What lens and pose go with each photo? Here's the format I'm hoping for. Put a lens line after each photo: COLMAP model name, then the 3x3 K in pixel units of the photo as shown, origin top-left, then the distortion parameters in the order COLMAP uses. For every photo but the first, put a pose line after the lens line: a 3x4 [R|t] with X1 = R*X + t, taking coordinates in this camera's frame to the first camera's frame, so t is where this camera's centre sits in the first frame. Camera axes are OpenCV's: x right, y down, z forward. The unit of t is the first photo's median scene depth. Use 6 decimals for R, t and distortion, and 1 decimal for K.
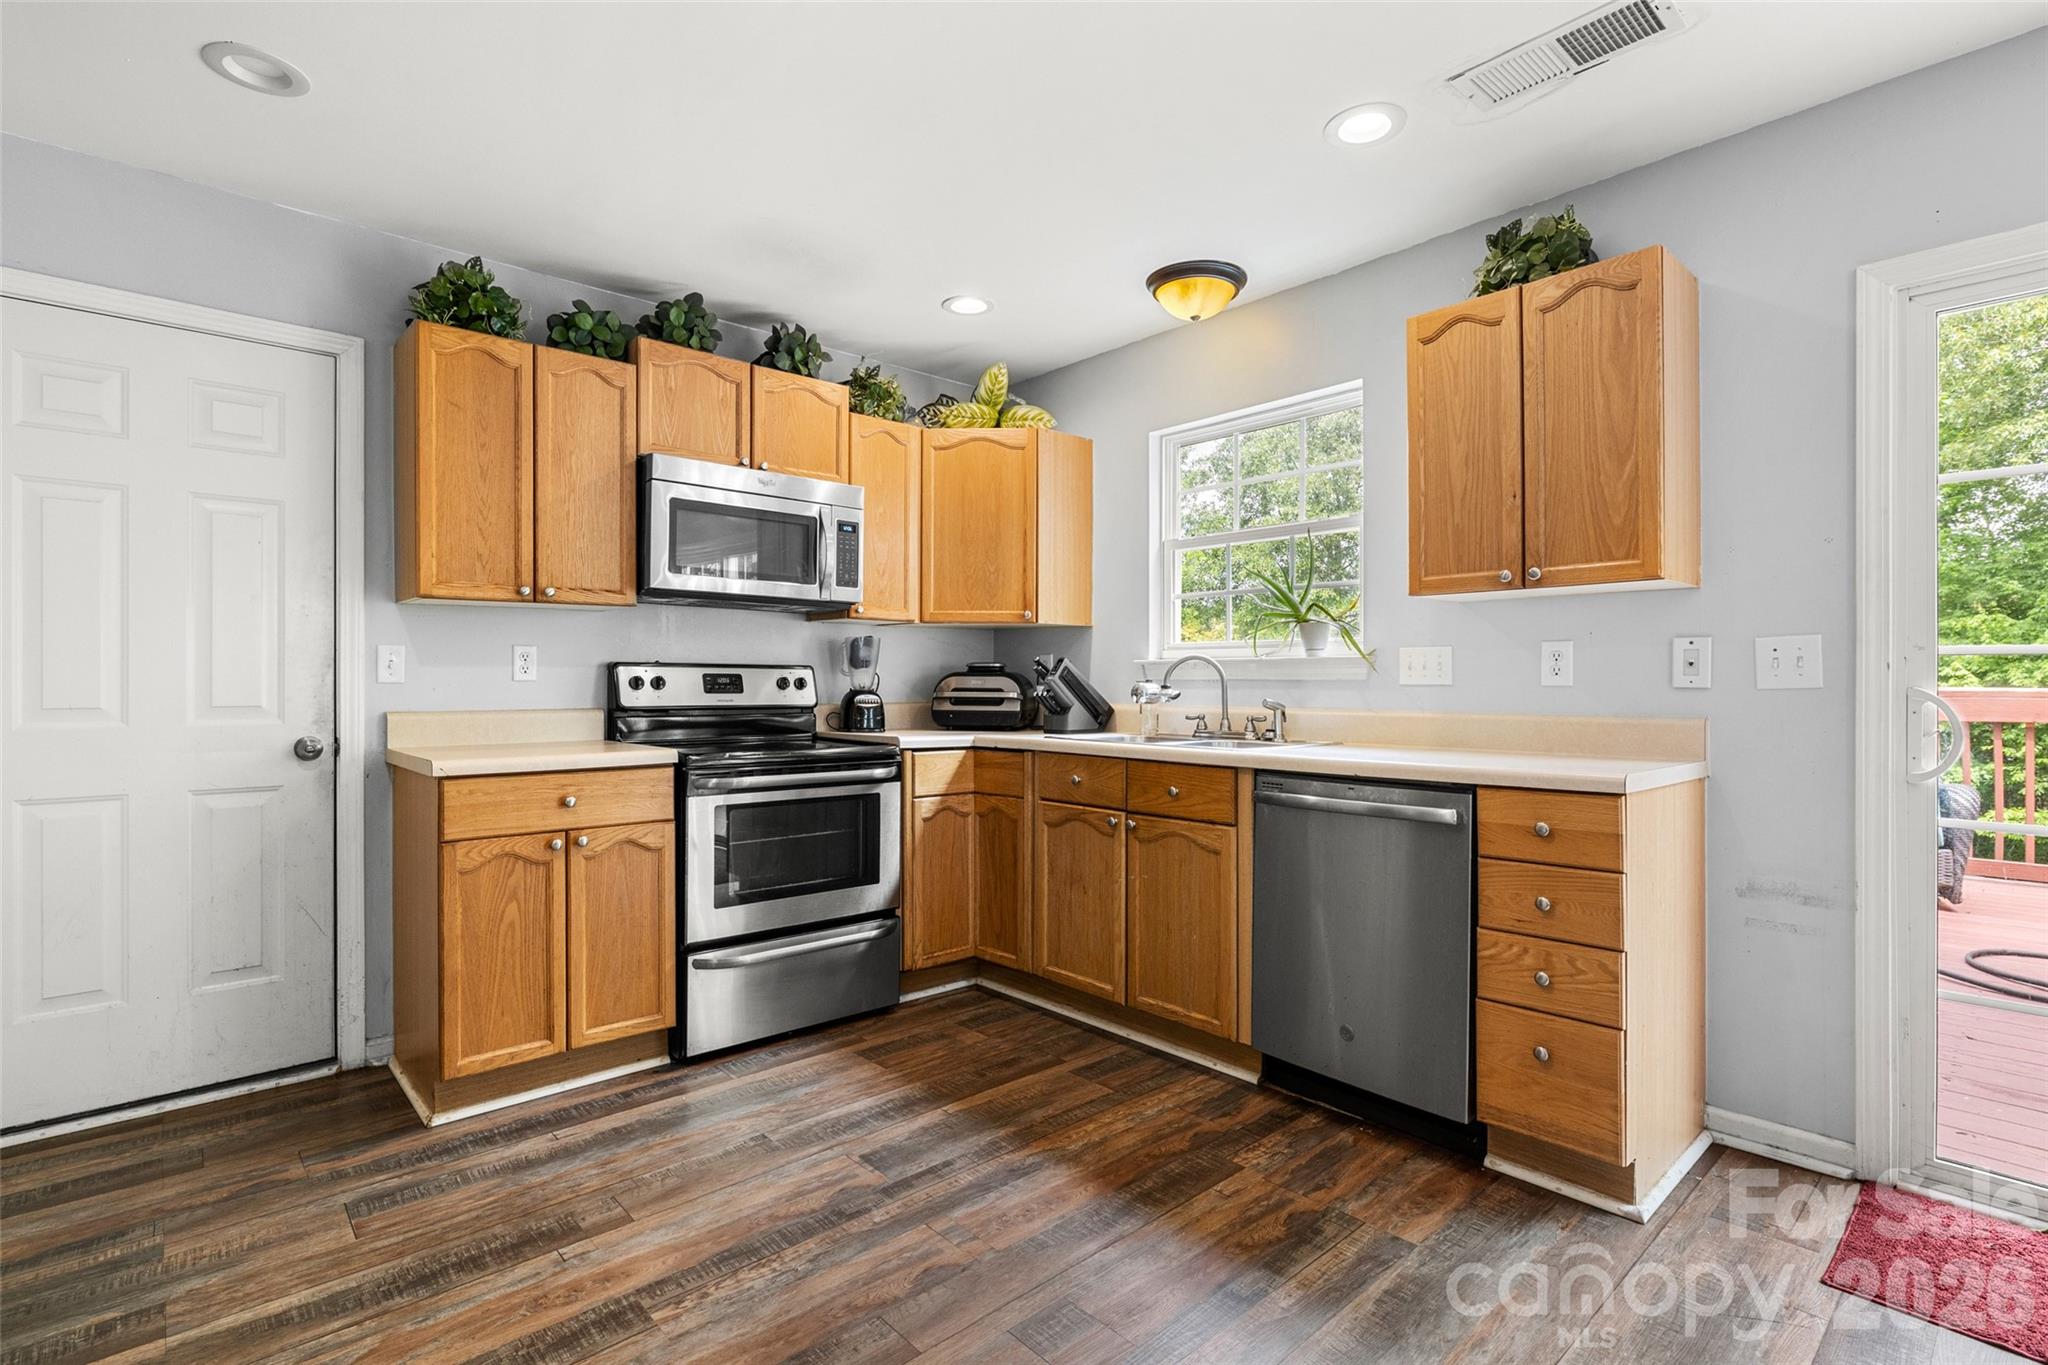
lens RADIAL K [[969.1, 0, 1021.7], [0, 969.1, 680.4], [0, 0, 1]] dist [-0.001404, 0.000488]
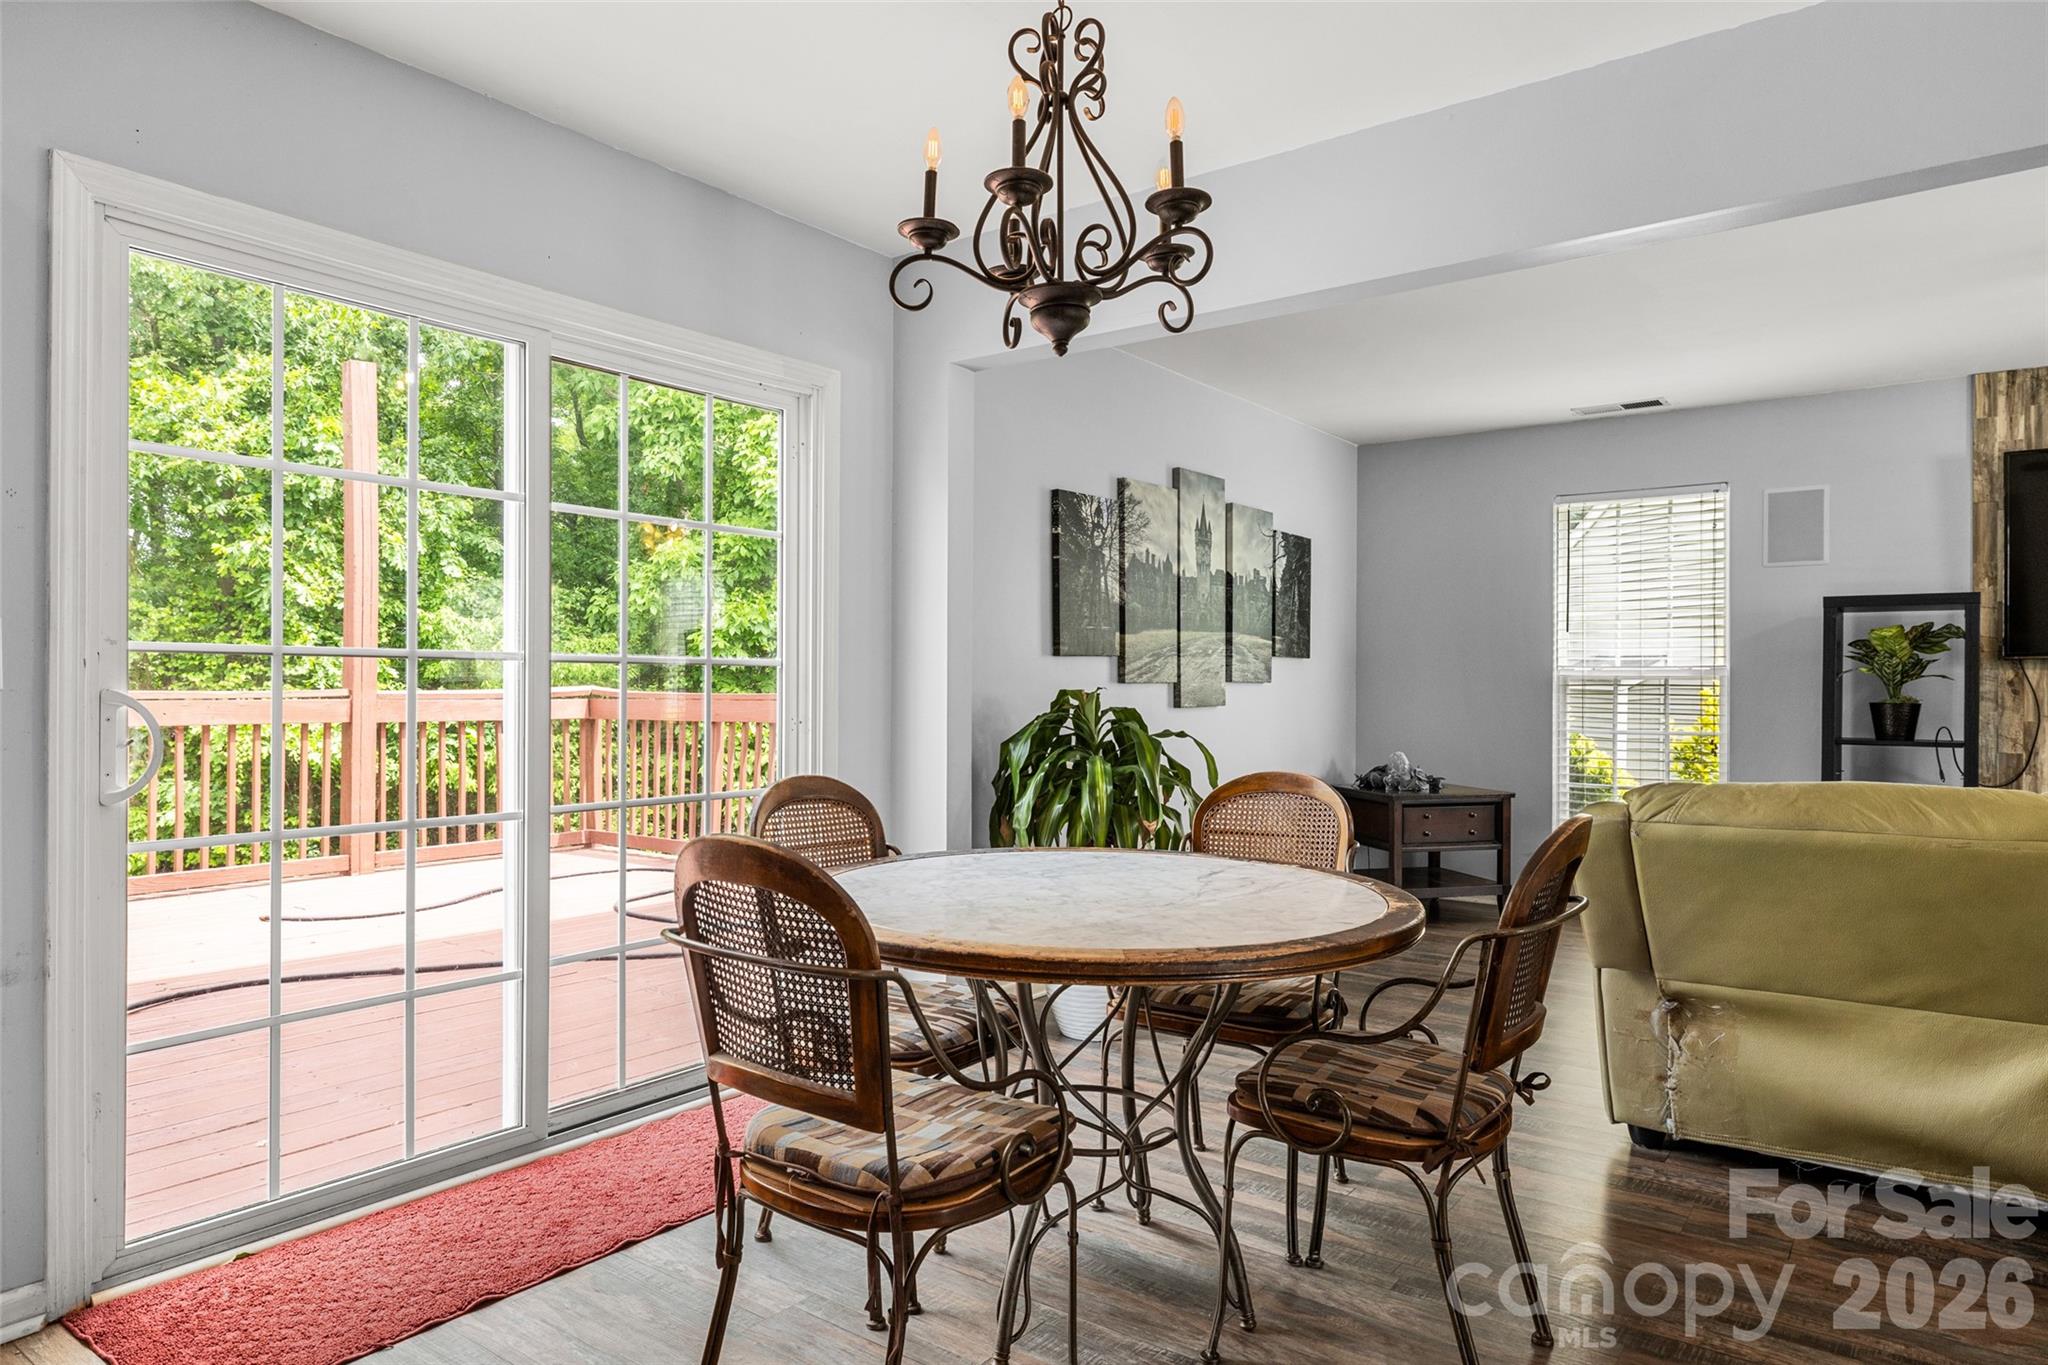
lens RADIAL K [[1252.1, 0, 1015.6], [0, 1252.1, 687.0], [0, 0, 1]] dist [-0.003310, -0.000049]
pose [[-0.189703, -0.000211, 0.981841, -0.194832], [-0.006222, 0.999980, -0.000987, 0.000786], [-0.981822, -0.006296, -0.189701, 0.312734]]
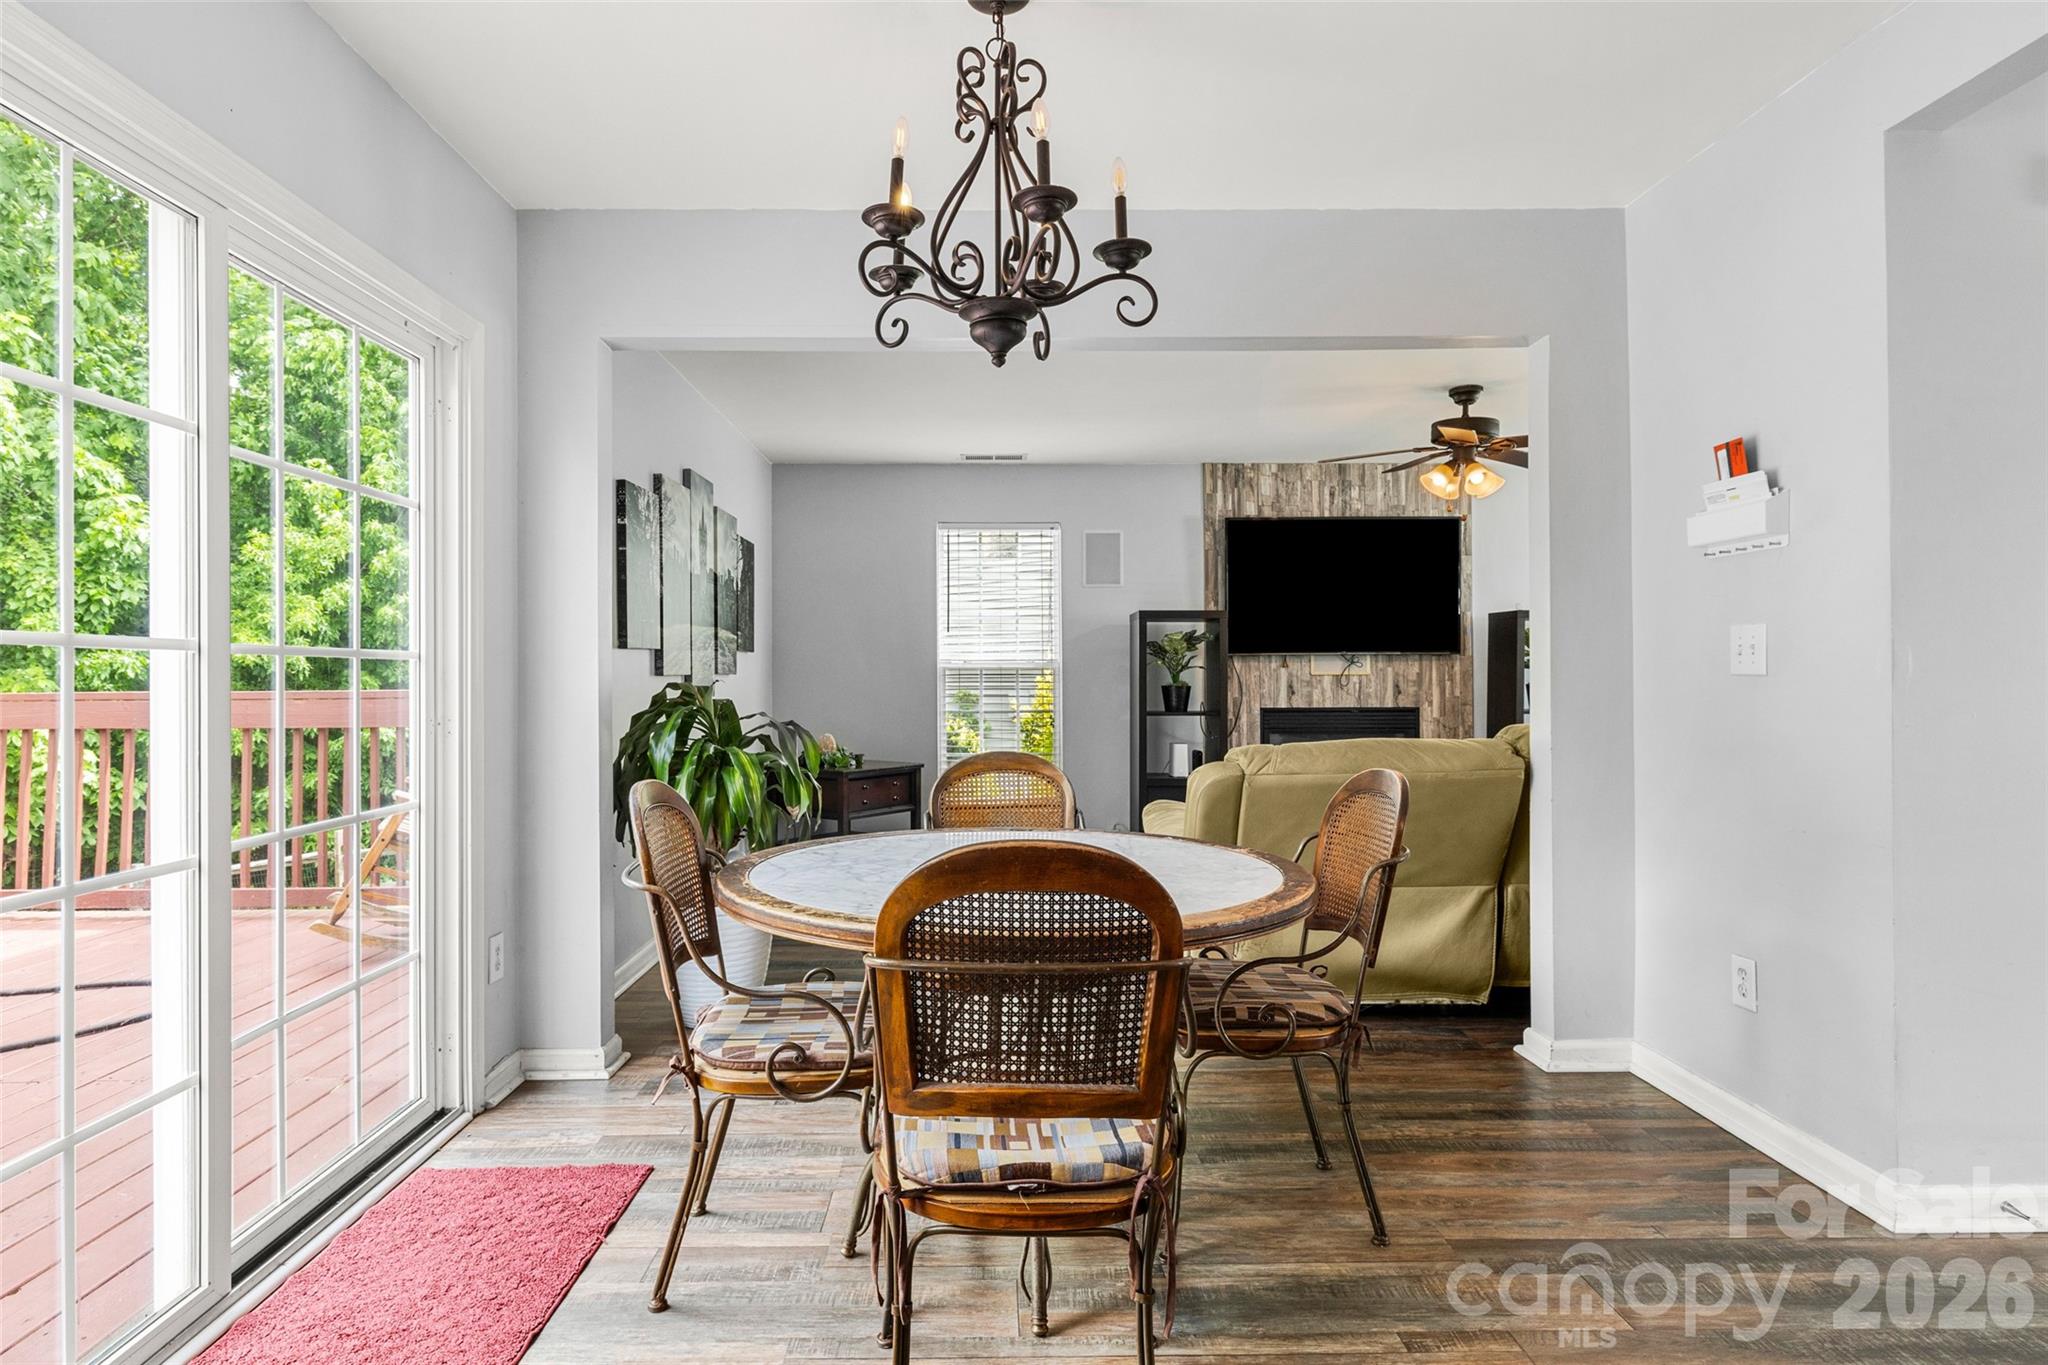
lens RADIAL K [[1109.6, 0, 988.4], [0, 1109.6, 674.7], [0, 0, 1]] dist [0.000124, 0.001952]
pose [[-0.748072, 0.005475, 0.663595, 0.076151], [0.003260, 0.999984, -0.004576, 0.000401], [-0.663609, -0.001259, -0.748078, 0.678689]]
